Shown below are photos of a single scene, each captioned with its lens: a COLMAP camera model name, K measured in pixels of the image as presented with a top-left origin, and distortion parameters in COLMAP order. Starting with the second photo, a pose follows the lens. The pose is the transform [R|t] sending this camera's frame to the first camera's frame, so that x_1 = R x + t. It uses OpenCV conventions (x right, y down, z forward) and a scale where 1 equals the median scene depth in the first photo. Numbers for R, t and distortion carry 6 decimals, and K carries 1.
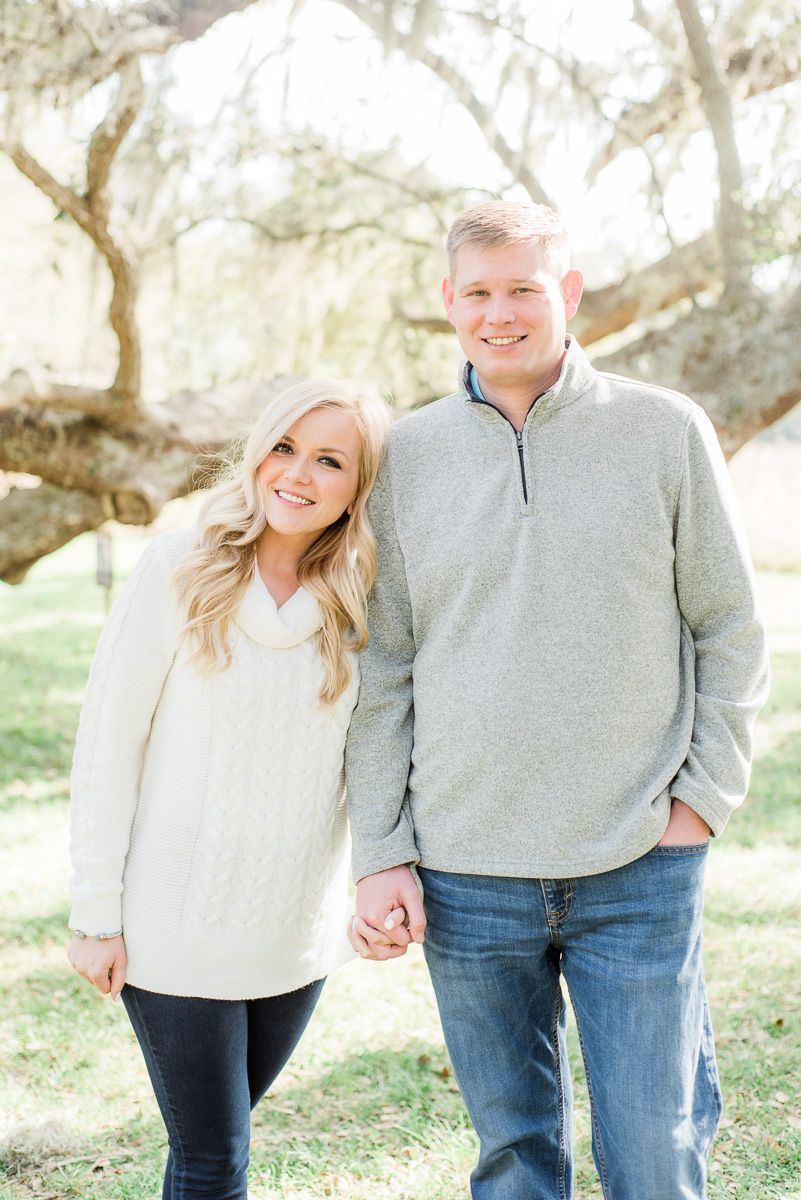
lens RADIAL K [[1998.7, 0, 428.5], [0, 1998.7, 563.1], [0, 0, 1]] dist [0.007043, -0.067521]
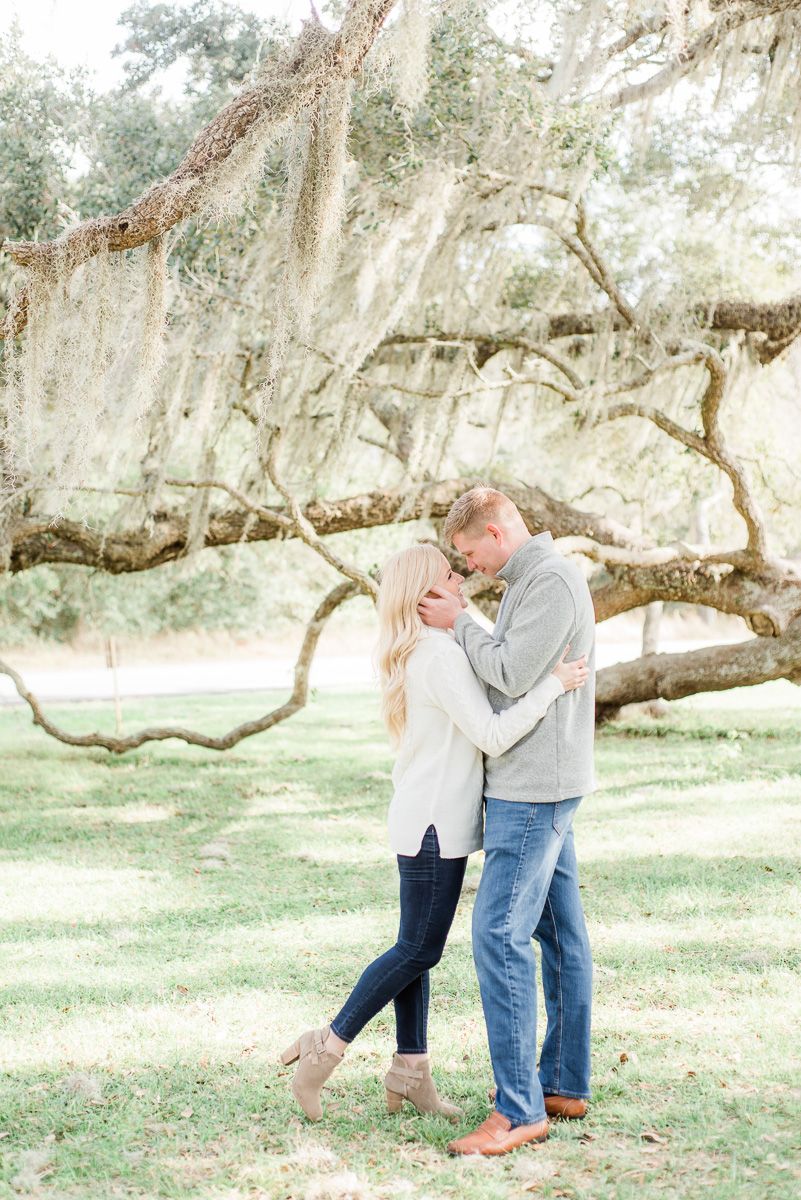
lens RADIAL K [[1936.4, 0, 401.7], [0, 1936.4, 593.1], [0, 0, 1]] dist [0.009255, 0.049659]
pose [[0.834836, -0.019249, -0.550162, 0.461099], [-0.010944, 0.998611, -0.051545, 0.030373], [0.550390, 0.049052, 0.833465, -0.442282]]
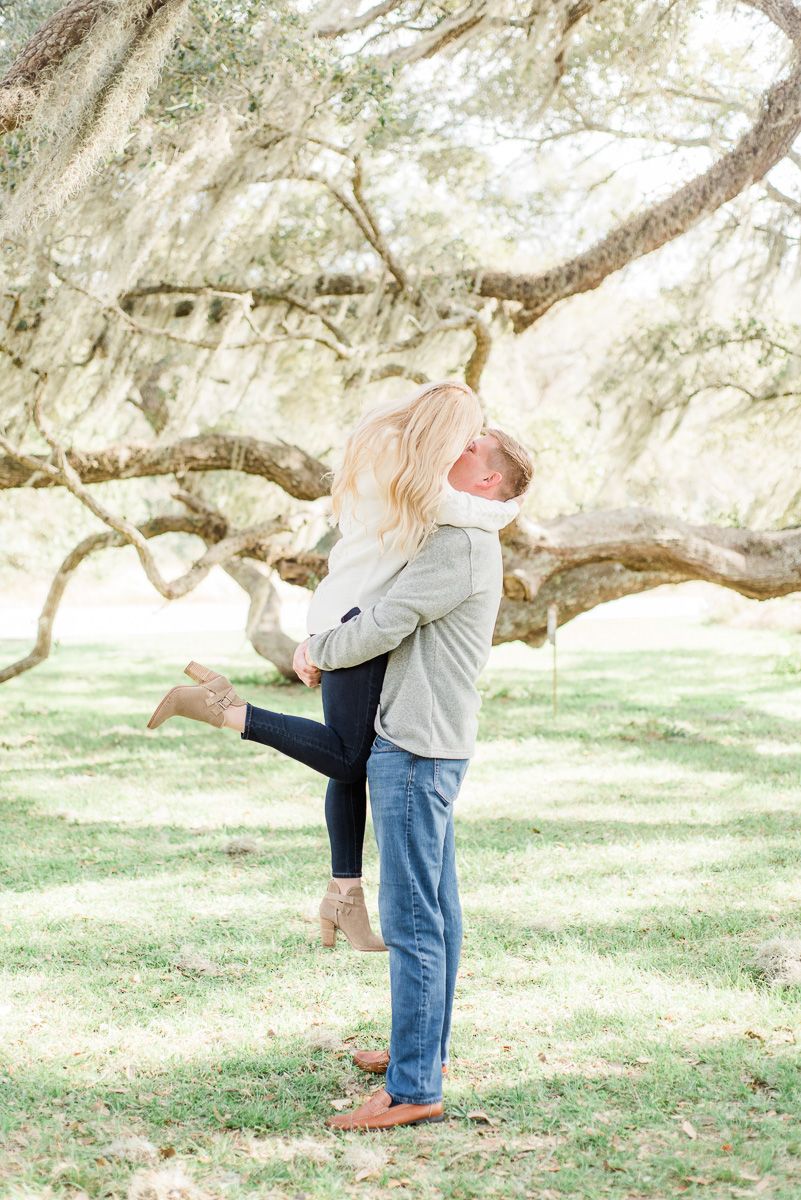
lens RADIAL K [[1873.0, 0, 400.5], [0, 1873.0, 600.0], [0, 0, 1]] dist [0.037482, 0.109666]
pose [[0.908990, 0.018232, -0.416419, 0.401805], [-0.033193, 0.999036, -0.028715, 0.028751], [0.415495, 0.039924, 0.908719, -0.418191]]
